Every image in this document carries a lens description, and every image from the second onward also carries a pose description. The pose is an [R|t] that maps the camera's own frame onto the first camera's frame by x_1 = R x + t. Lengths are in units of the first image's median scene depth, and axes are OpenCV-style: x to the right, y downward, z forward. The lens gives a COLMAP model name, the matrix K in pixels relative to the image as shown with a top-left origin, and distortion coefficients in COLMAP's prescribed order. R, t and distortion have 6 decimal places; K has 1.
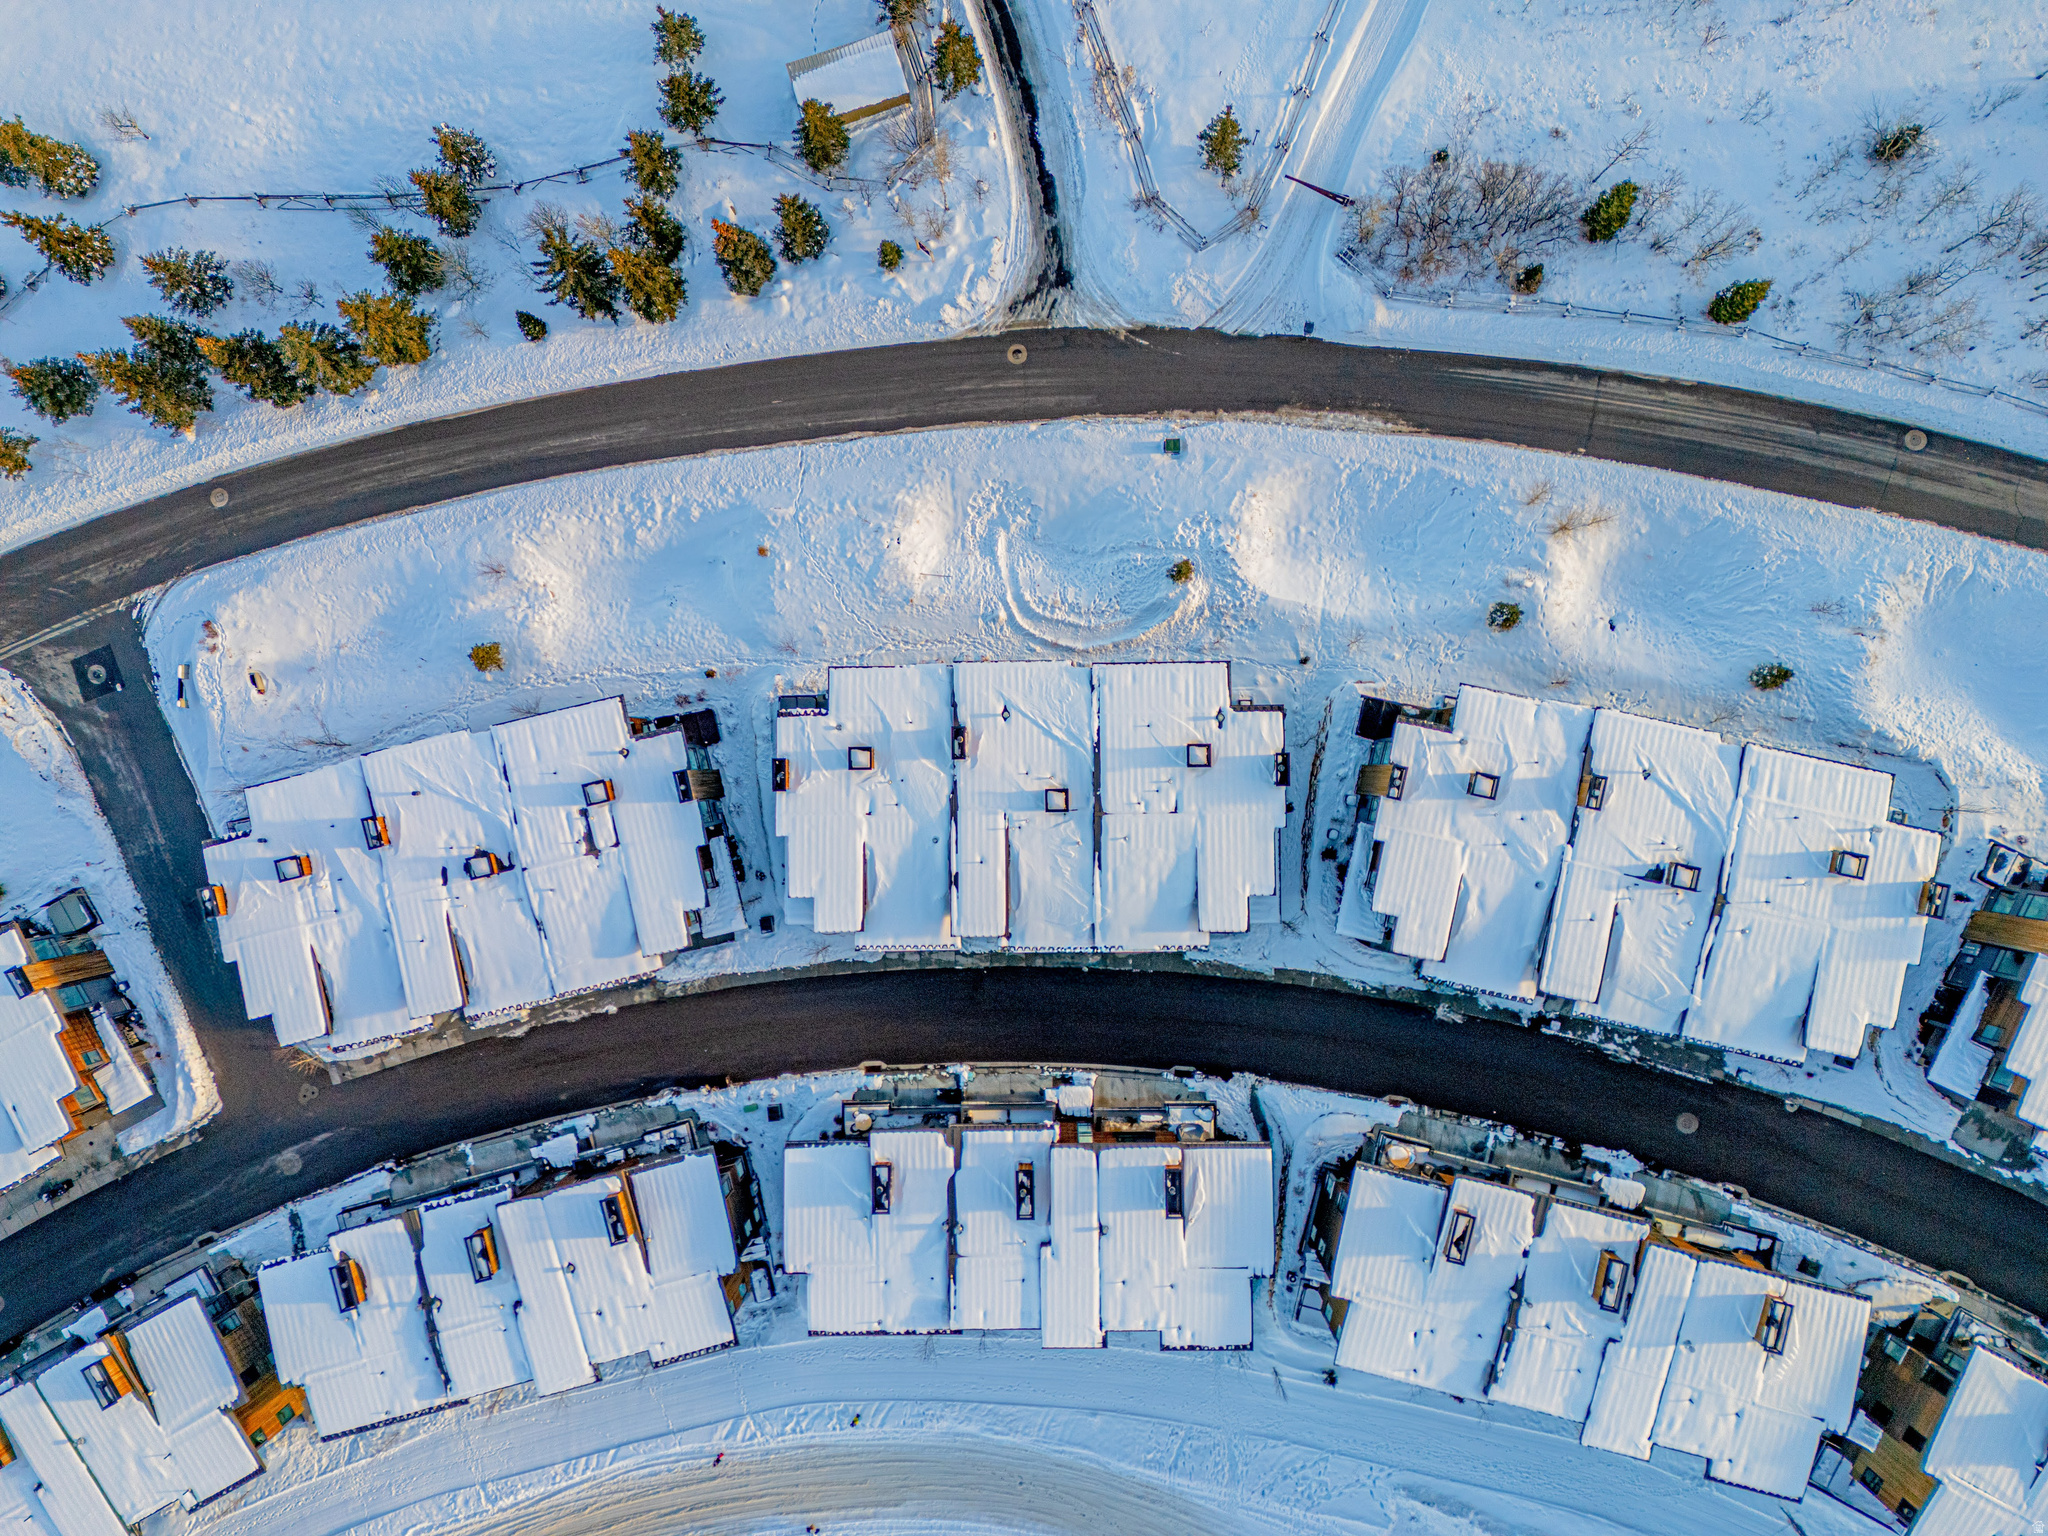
lens RADIAL K [[1491.7, 0, 1032.7], [0, 1491.7, 766.9], [0, 0, 1]] dist [0.074509, -0.060849]
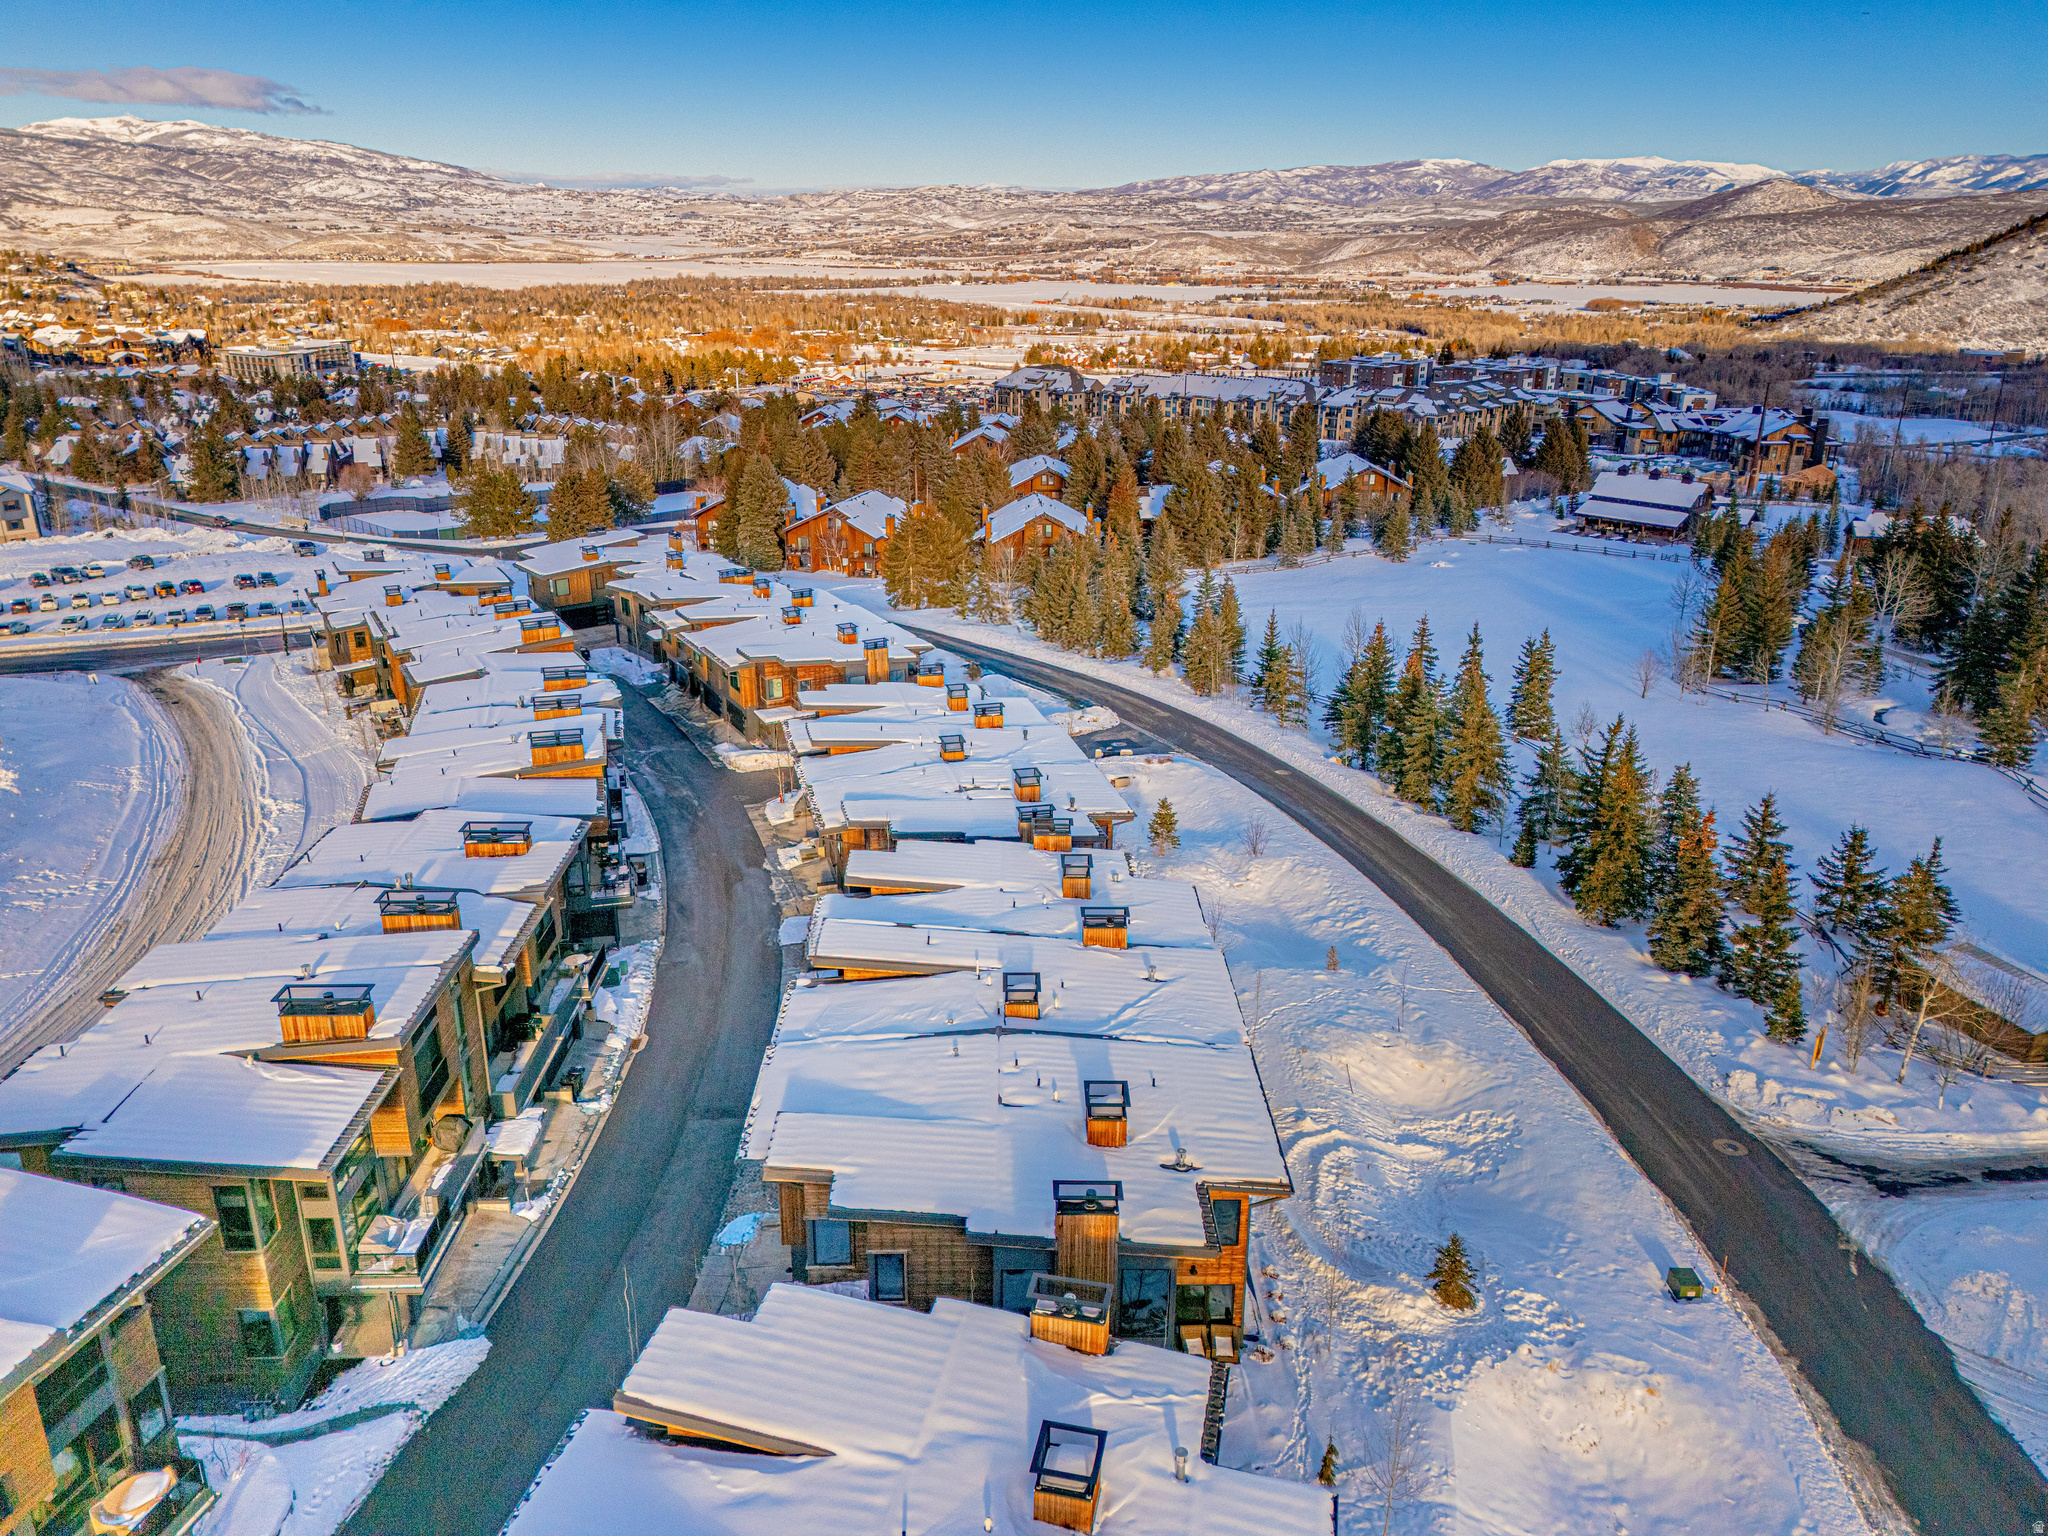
lens RADIAL K [[1491.7, 0, 1024.3], [0, 1491.7, 775.4], [0, 0, 1]] dist [0.074509, -0.060849]
pose [[0.003159, 0.367057, -0.930193, 0.528633], [-0.999904, -0.011376, -0.007885, 0.025756], [-0.013476, 0.930129, 0.366986, 0.640680]]
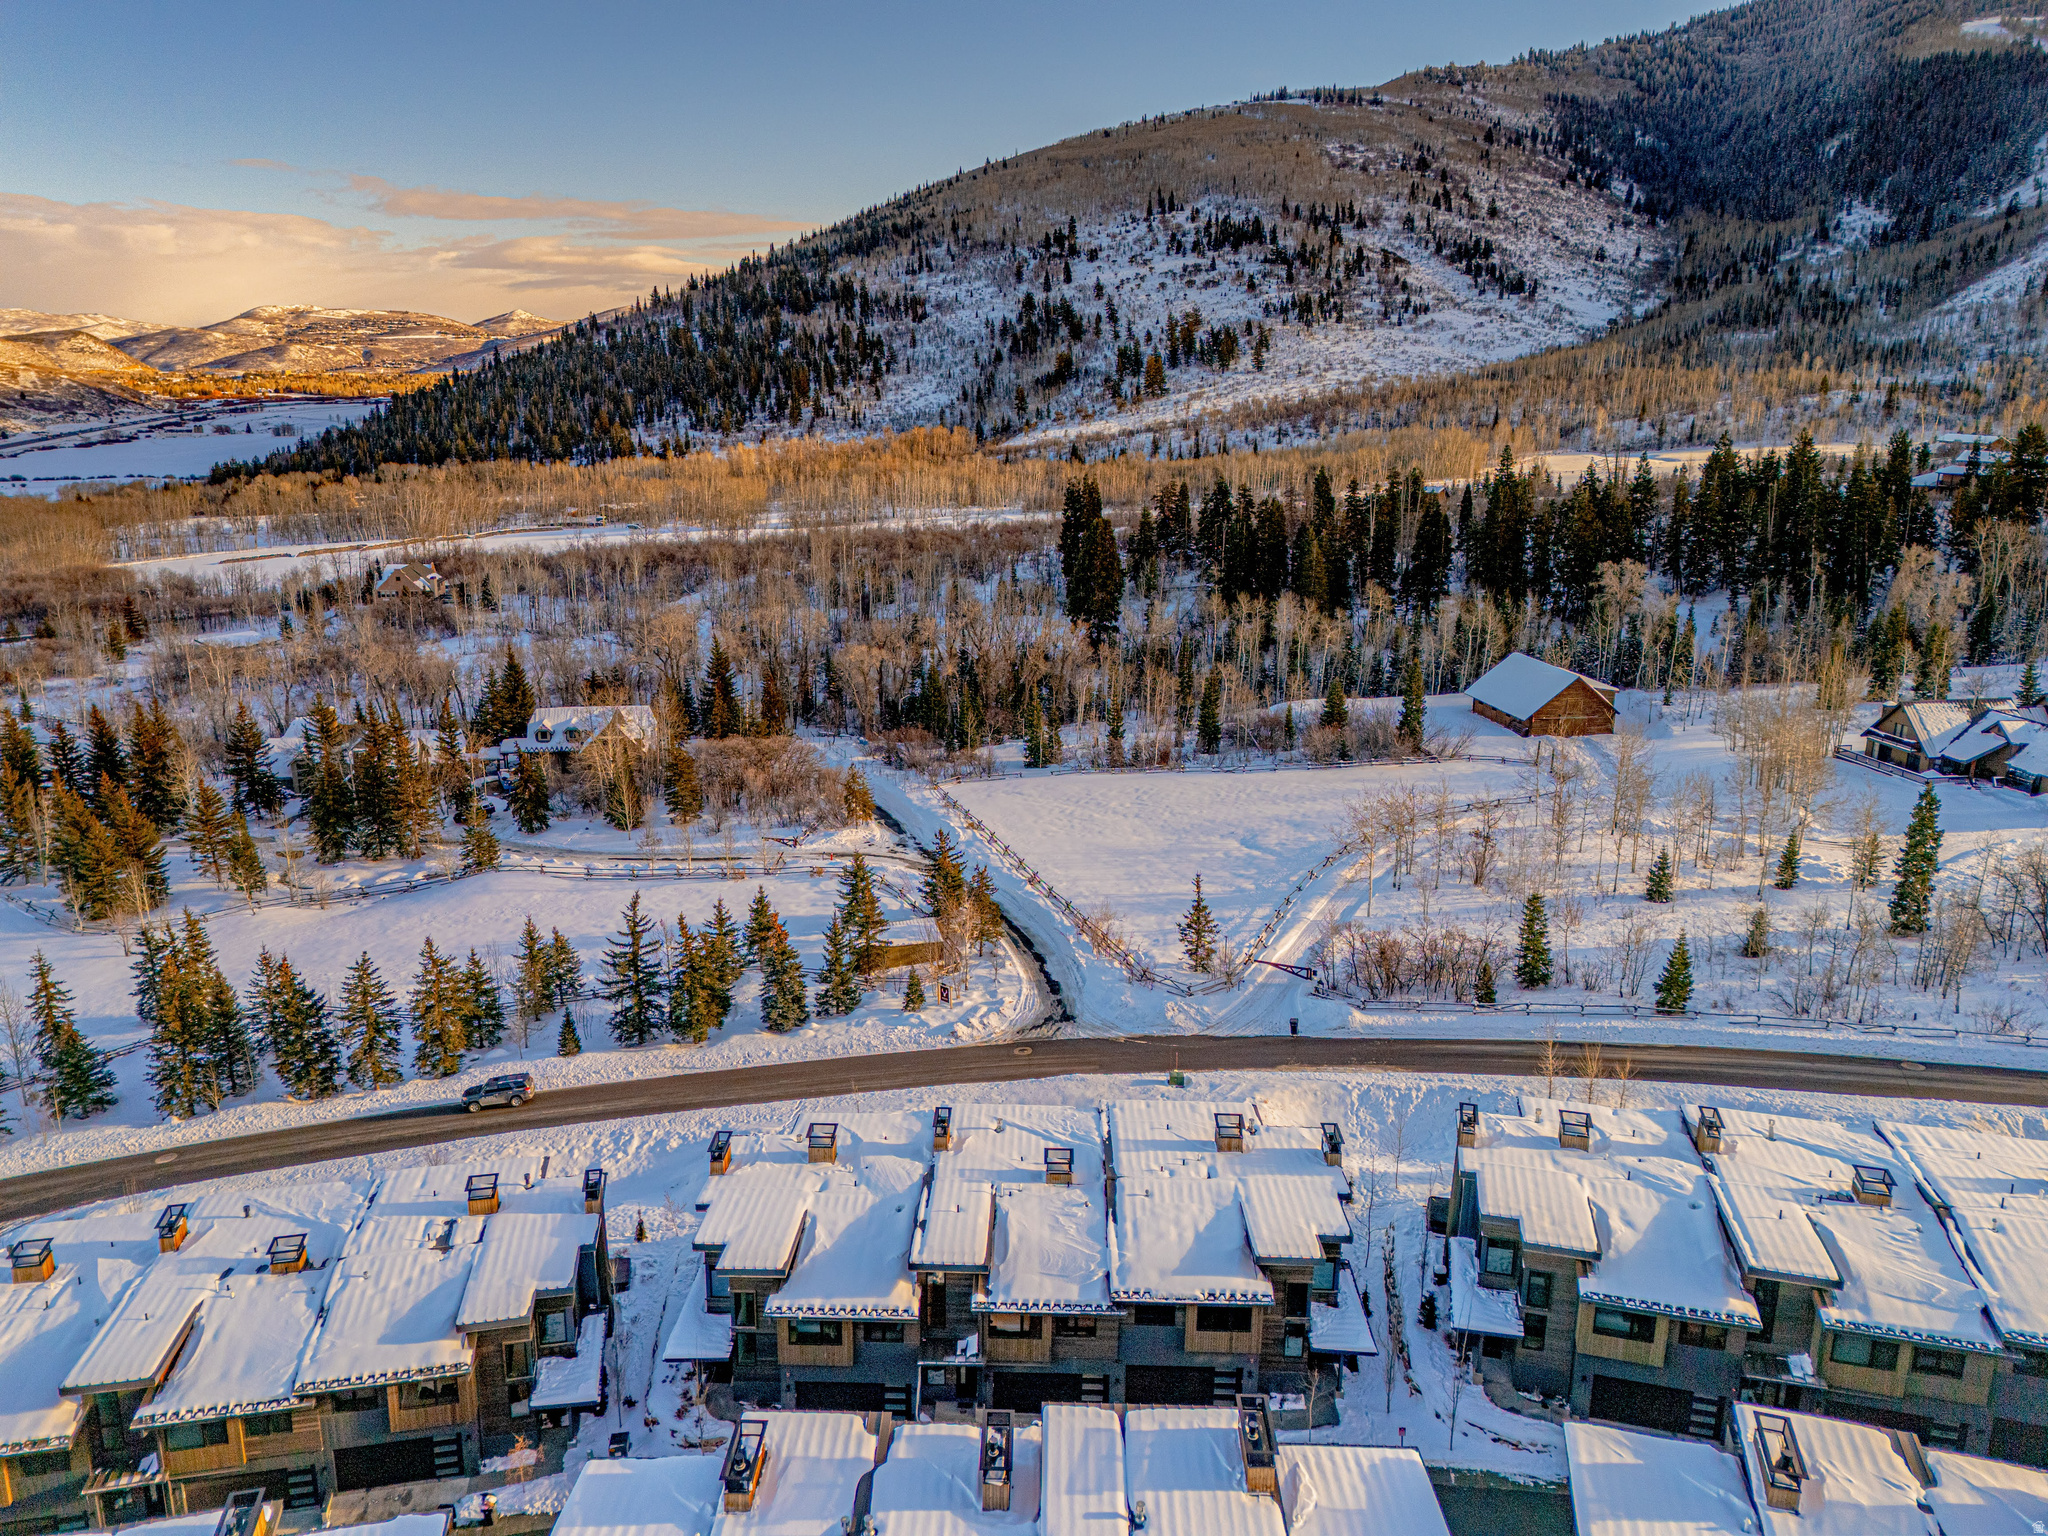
lens RADIAL K [[1491.7, 0, 1032.5], [0, 1491.7, 764.3], [0, 0, 1]] dist [0.074509, -0.060849]
pose [[0.999318, 0.031532, -0.019240, 0.010191], [-0.026652, 0.254854, -0.966612, 0.701583], [-0.025576, 0.966465, 0.255520, 0.547338]]
